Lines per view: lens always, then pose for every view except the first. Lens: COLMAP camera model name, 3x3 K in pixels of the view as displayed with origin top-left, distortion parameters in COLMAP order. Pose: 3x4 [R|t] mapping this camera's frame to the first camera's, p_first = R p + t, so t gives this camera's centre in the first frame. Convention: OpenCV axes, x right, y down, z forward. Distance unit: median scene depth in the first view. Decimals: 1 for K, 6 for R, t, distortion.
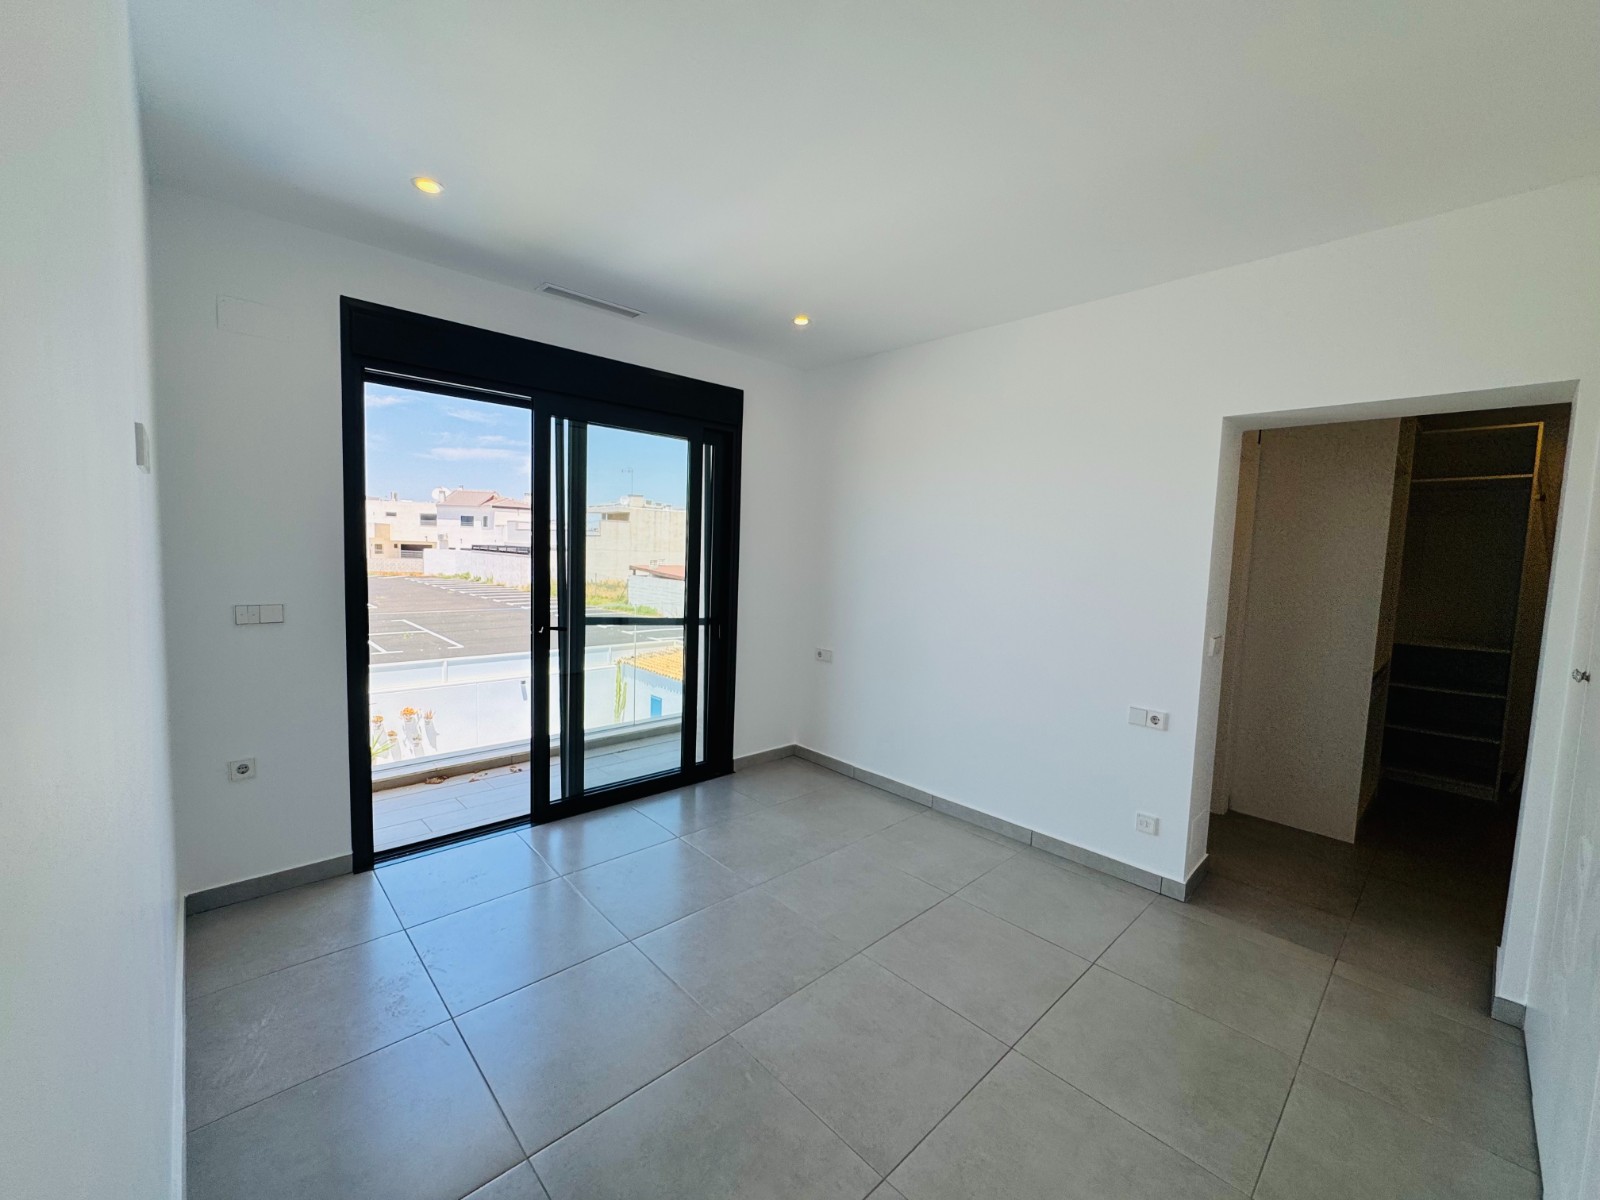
lens RADIAL K [[644.5, 0, 798.1], [0, 644.5, 601.2], [0, 0, 1]] dist [-0.001998, 0.000688]
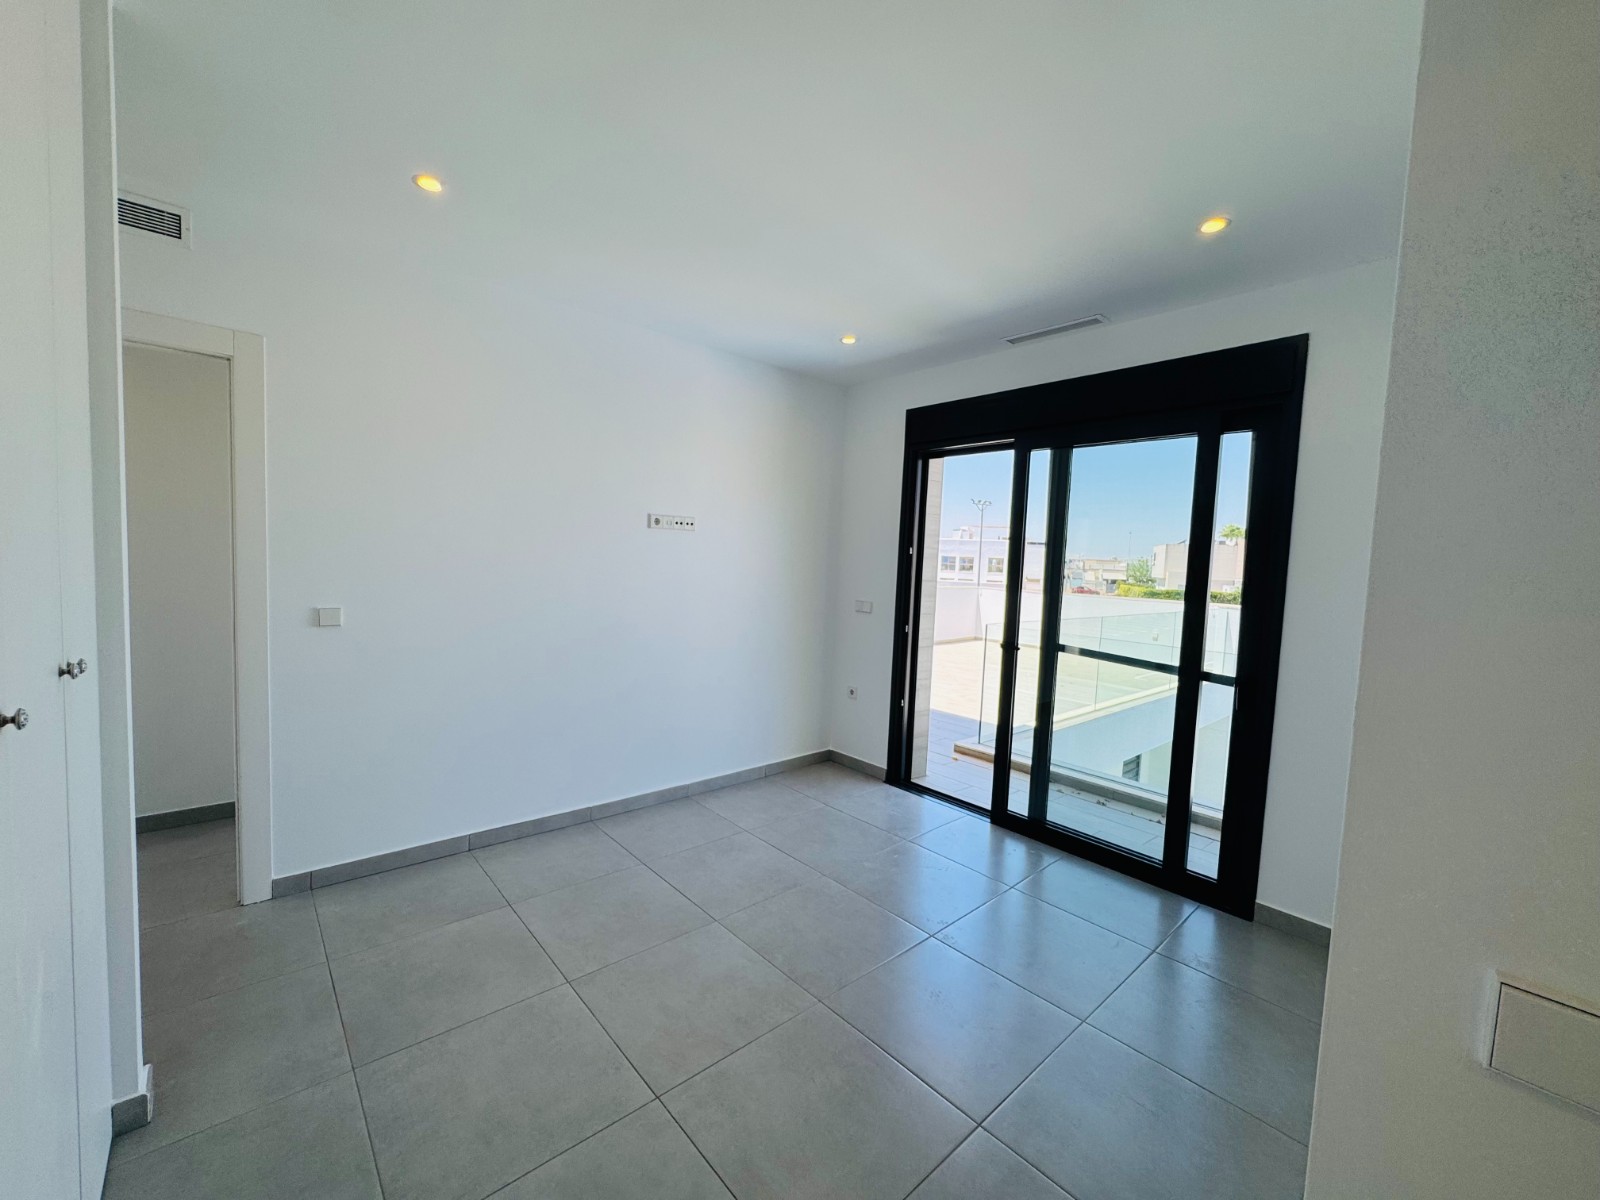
lens RADIAL K [[644.5, 0, 797.2], [0, 644.5, 599.6], [0, 0, 1]] dist [-0.001998, 0.000688]
pose [[-0.032452, 0.029548, -0.999036, 0.685511], [-0.126452, 0.991409, 0.033430, -0.025369], [0.991442, 0.127415, -0.028437, 0.646811]]
